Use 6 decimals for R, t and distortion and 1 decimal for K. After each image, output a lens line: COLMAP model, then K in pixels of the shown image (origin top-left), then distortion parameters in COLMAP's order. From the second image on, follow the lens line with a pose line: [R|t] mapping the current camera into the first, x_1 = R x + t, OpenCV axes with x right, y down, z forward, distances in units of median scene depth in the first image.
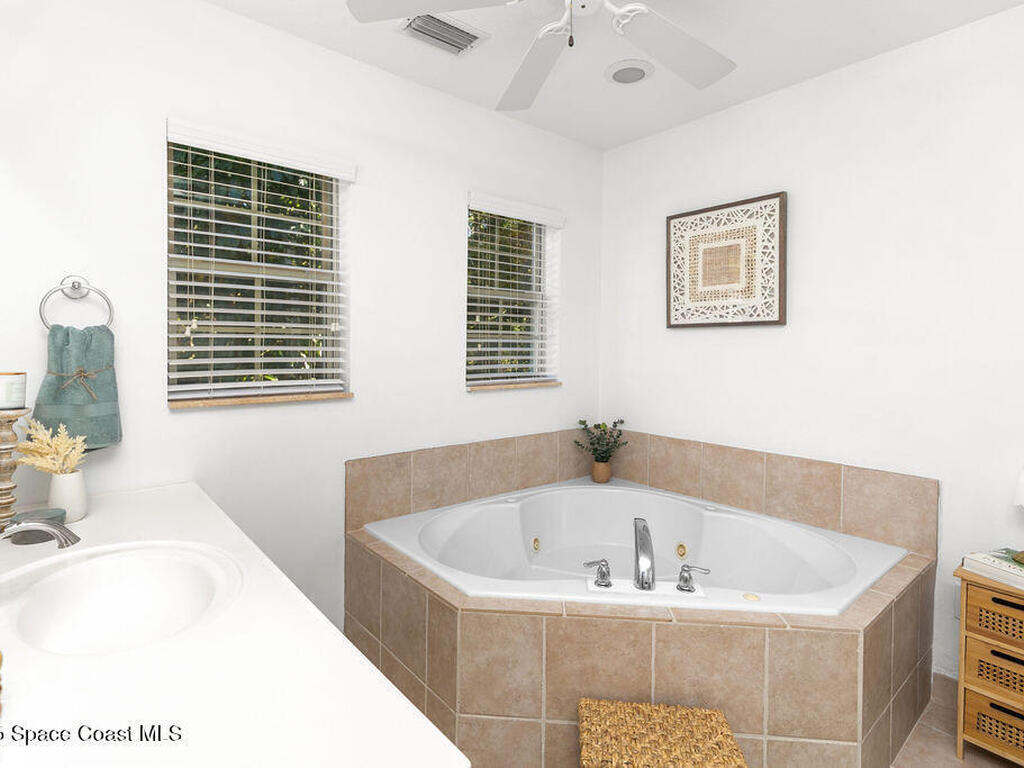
lens RADIAL K [[528.5, 0, 511.8], [0, 528.5, 384.1], [0, 0, 1]] dist [0.004197, -0.000665]
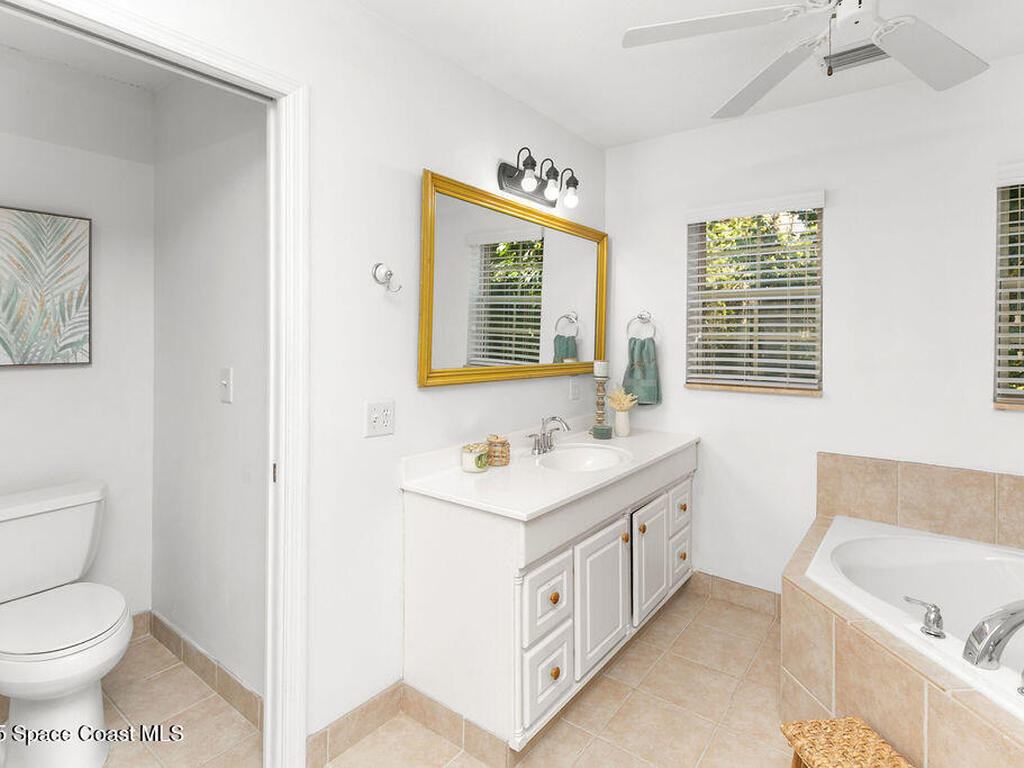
lens RADIAL K [[528.5, 0, 511.5], [0, 528.5, 383.6], [0, 0, 1]] dist [0.004197, -0.000665]
pose [[0.210923, 0.072321, -0.974824, 0.822769], [-0.084636, 0.994865, 0.055495, -0.010250], [0.973832, 0.070800, 0.215961, 0.126280]]
